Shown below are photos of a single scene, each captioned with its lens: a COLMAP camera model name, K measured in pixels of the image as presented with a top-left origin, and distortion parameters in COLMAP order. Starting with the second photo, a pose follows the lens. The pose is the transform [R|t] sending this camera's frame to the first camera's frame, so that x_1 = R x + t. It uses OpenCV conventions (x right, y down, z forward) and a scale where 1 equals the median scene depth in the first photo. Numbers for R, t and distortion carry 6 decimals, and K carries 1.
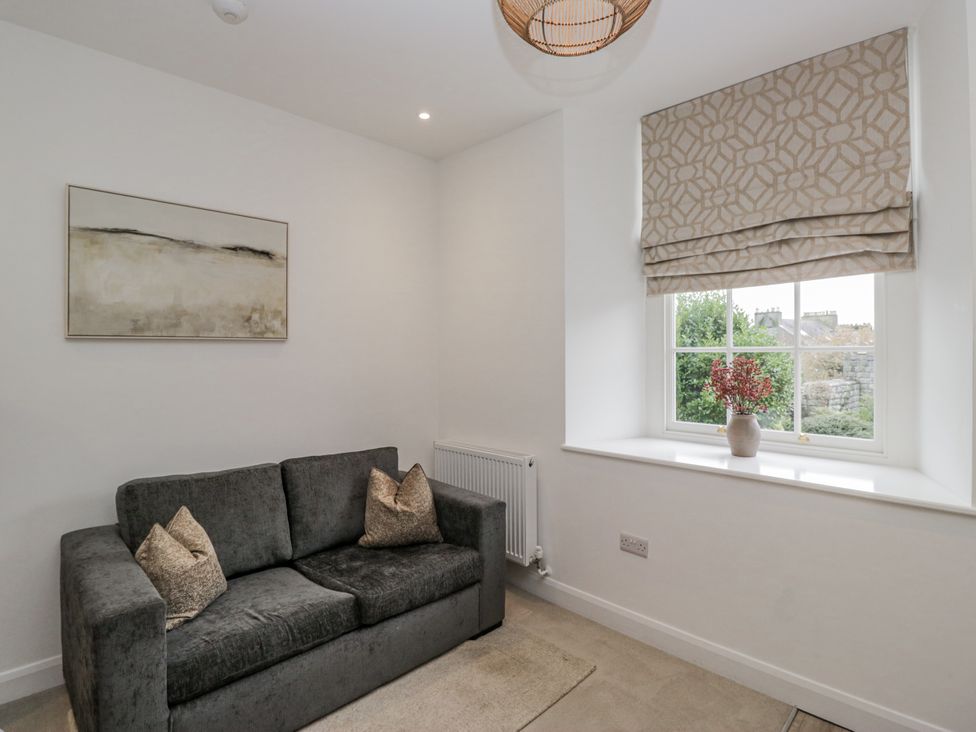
lens RADIAL K [[511.7, 0, 492.3], [0, 511.7, 356.0], [0, 0, 1]] dist [0.012585, -0.018491]
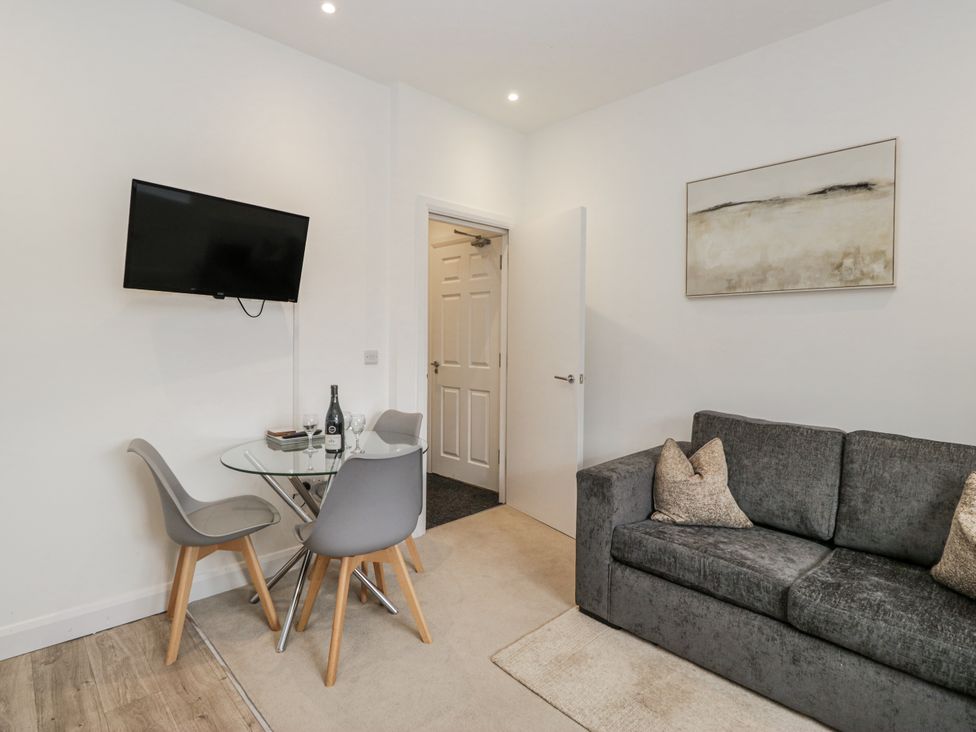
lens RADIAL K [[511.7, 0, 492.3], [0, 511.7, 356.0], [0, 0, 1]] dist [0.012585, -0.018491]
pose [[-0.023228, 0.041626, -0.998863, 0.472355], [-0.015391, 0.999000, 0.041989, 0.060712], [0.999612, 0.016349, -0.022564, 0.455271]]
